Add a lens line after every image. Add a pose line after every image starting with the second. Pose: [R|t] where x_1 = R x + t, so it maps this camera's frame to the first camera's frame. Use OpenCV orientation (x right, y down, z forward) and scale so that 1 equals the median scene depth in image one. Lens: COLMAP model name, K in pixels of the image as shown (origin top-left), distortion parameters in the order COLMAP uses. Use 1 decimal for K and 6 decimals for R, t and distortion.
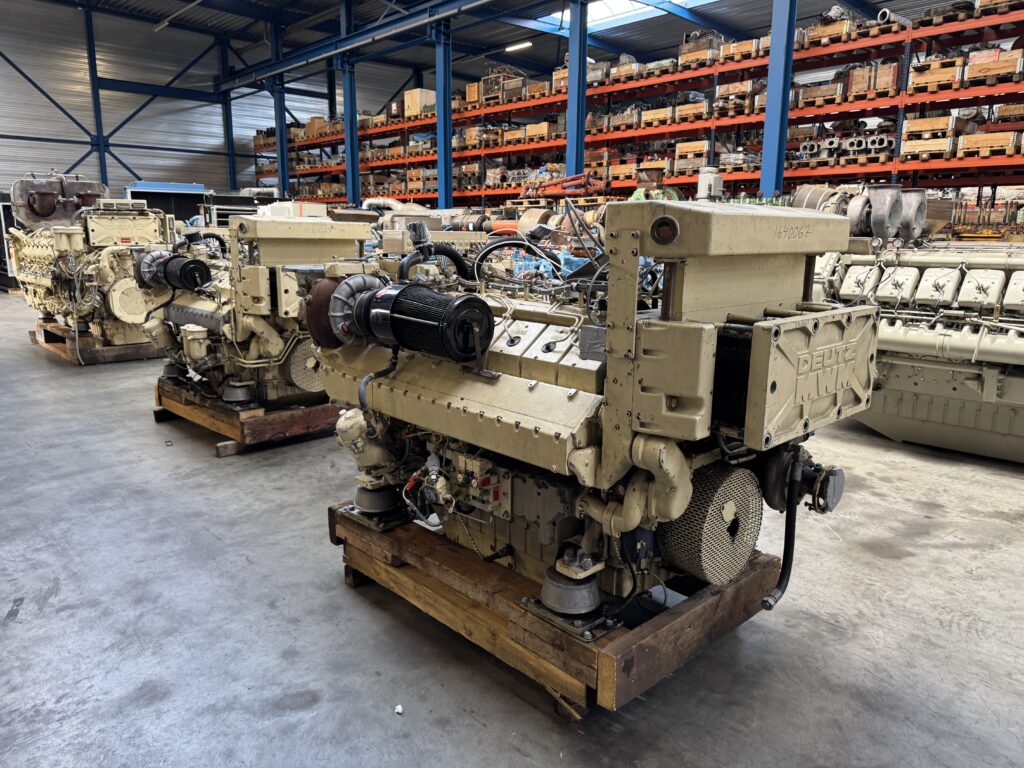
lens RADIAL K [[729.1, 0, 492.6], [0, 729.1, 385.9], [0, 0, 1]] dist [0.032774, -0.047377]
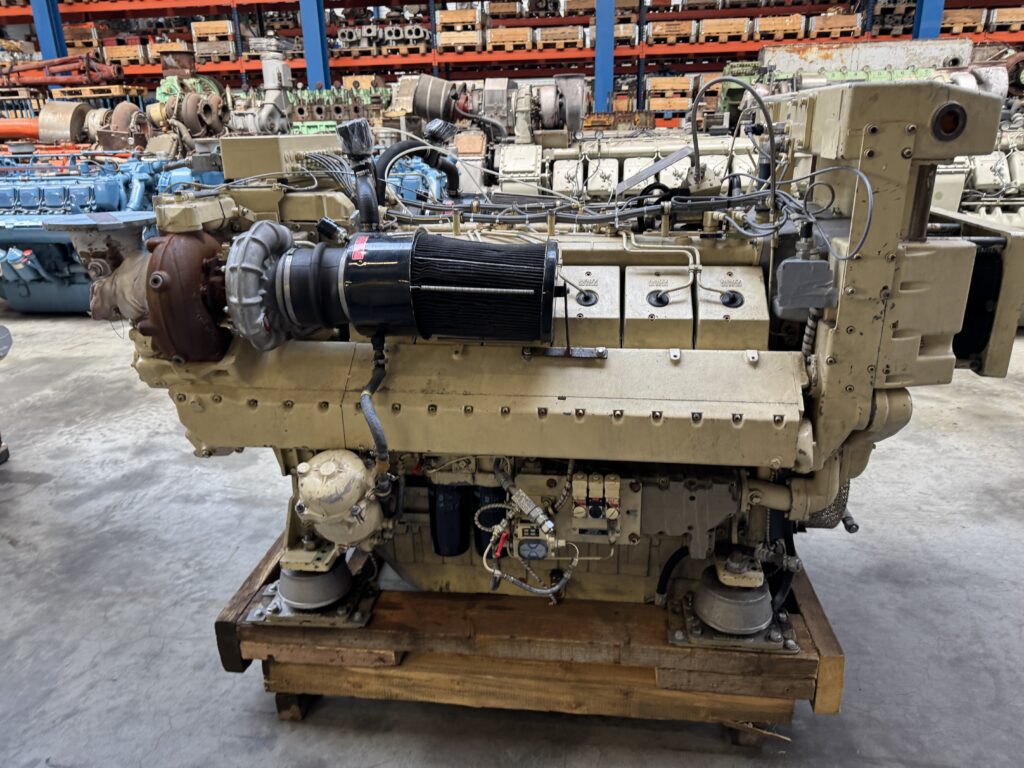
lens RADIAL K [[727.6, 0, 512.0], [0, 727.6, 384.0], [0, 0, 1]] dist [0.006458, -0.000077]
pose [[0.759223, -0.241156, 0.604503, -0.098823], [0.160177, 0.969485, 0.185584, -0.025958], [-0.630812, -0.044072, 0.774683, 0.110838]]
